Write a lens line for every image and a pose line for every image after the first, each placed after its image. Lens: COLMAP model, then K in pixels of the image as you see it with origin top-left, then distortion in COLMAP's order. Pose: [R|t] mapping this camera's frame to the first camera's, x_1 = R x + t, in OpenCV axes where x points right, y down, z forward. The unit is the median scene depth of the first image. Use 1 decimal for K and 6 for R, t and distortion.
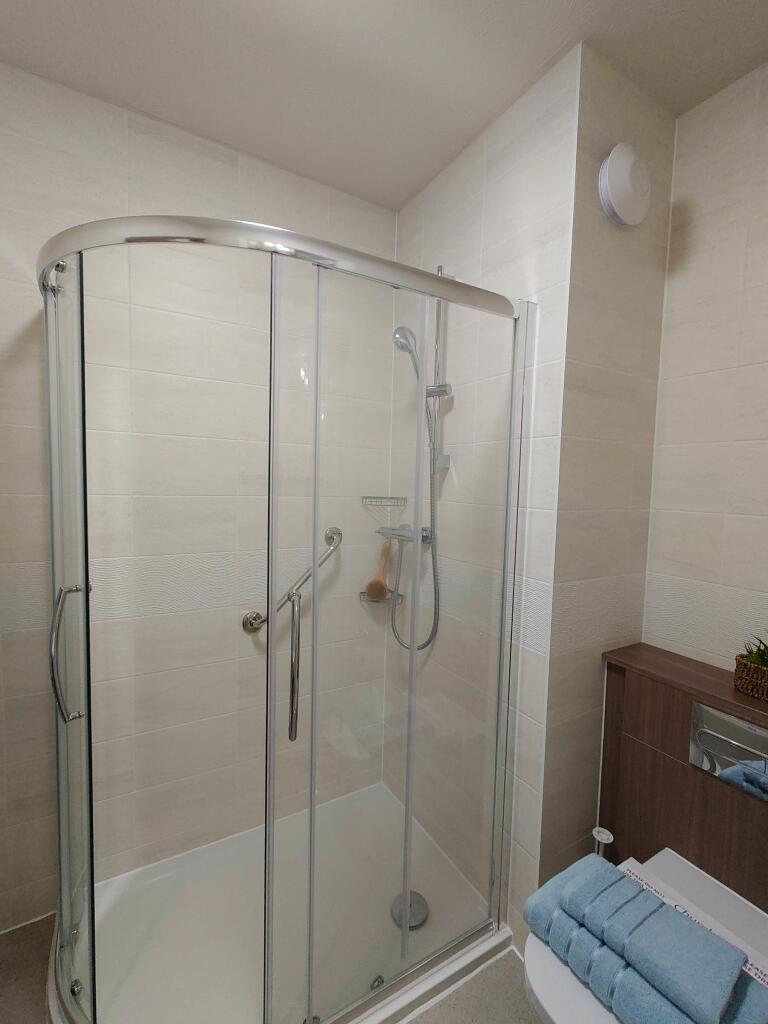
lens RADIAL K [[467.2, 0, 382.3], [0, 467.2, 510.1], [0, 0, 1]] dist [-0.004058, -0.000634]
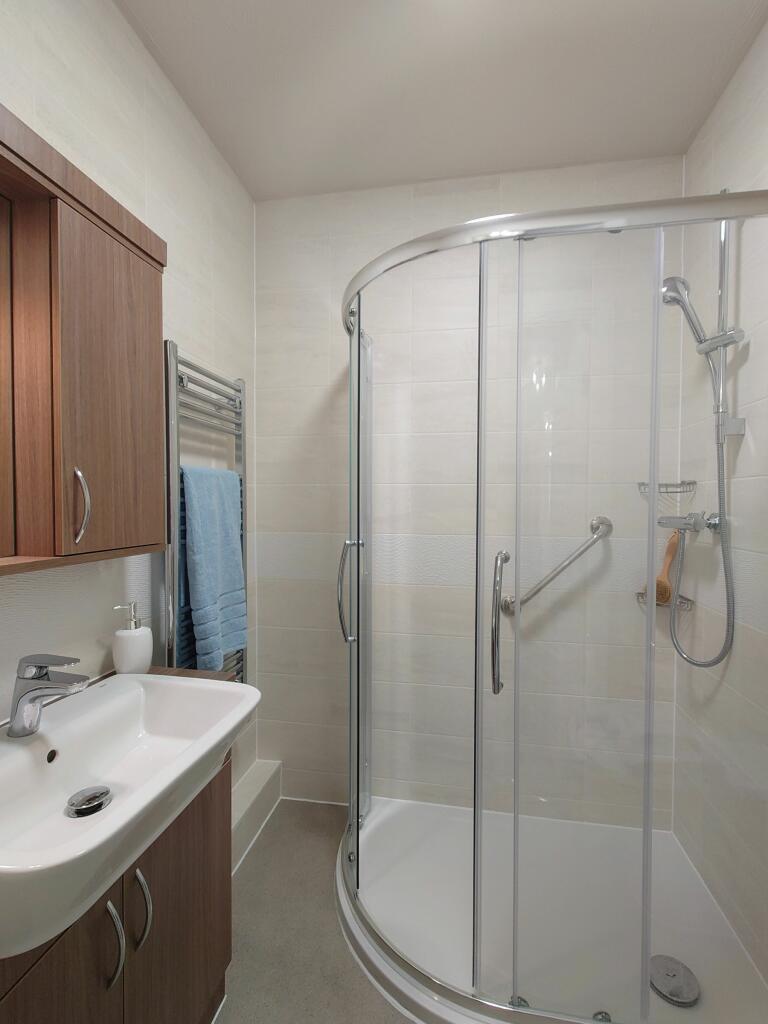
lens RADIAL K [[467.2, 0, 383.3], [0, 467.2, 512.6], [0, 0, 1]] dist [-0.004058, -0.000634]
pose [[0.753434, -0.007439, -0.657482, 0.194693], [-0.028577, 0.998621, -0.044046, 0.090469], [0.656903, 0.051974, 0.752182, 0.020949]]
